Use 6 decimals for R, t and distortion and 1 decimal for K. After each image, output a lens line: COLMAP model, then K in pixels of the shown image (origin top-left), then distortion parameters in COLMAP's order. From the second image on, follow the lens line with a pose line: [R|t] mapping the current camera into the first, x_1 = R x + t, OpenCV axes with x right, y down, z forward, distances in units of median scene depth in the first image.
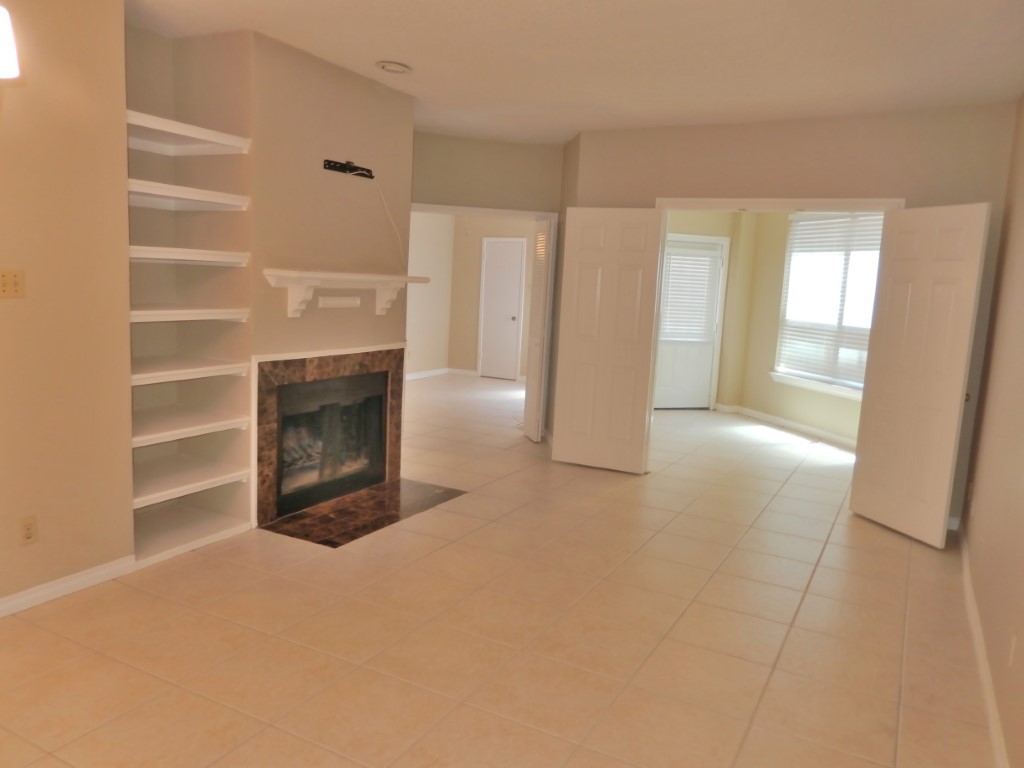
lens RADIAL K [[769.7, 0, 513.3], [0, 769.7, 379.7], [0, 0, 1]] dist [-0.002901, -0.001649]
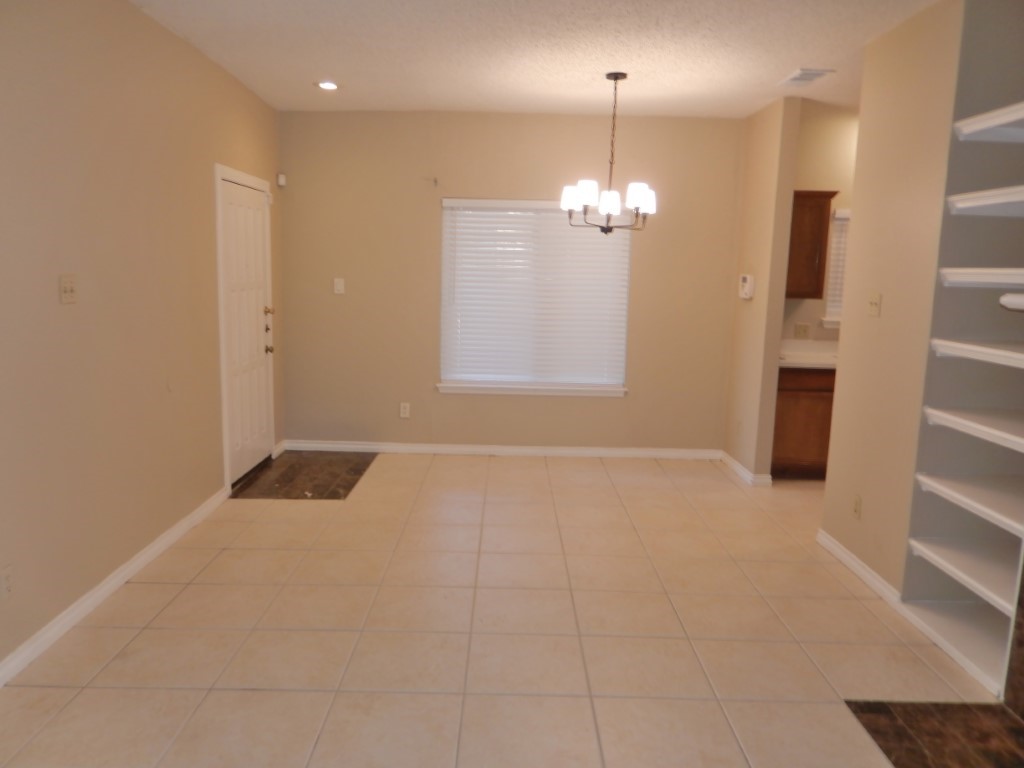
lens RADIAL K [[769.7, 0, 507.7], [0, 769.7, 383.7], [0, 0, 1]] dist [-0.002901, -0.001649]
pose [[-0.879741, 0.000863, -0.475453, 0.238143], [-0.131090, 0.960798, 0.244302, -0.117882], [0.457024, 0.277249, -0.845140, 0.948438]]
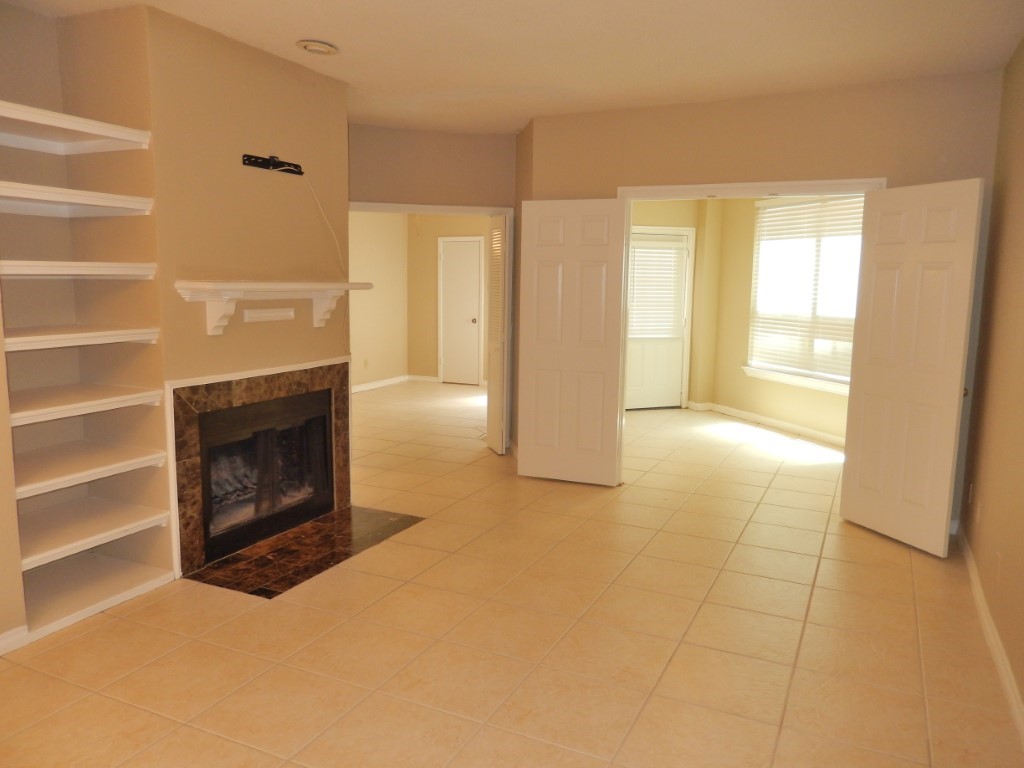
lens RADIAL K [[769.7, 0, 513.7], [0, 769.7, 379.0], [0, 0, 1]] dist [-0.002901, -0.001649]
pose [[0.998150, -0.043899, 0.042055, 0.012222], [0.043859, 0.999036, 0.001869, -0.013346], [-0.042096, -0.000021, 0.999114, 0.083174]]
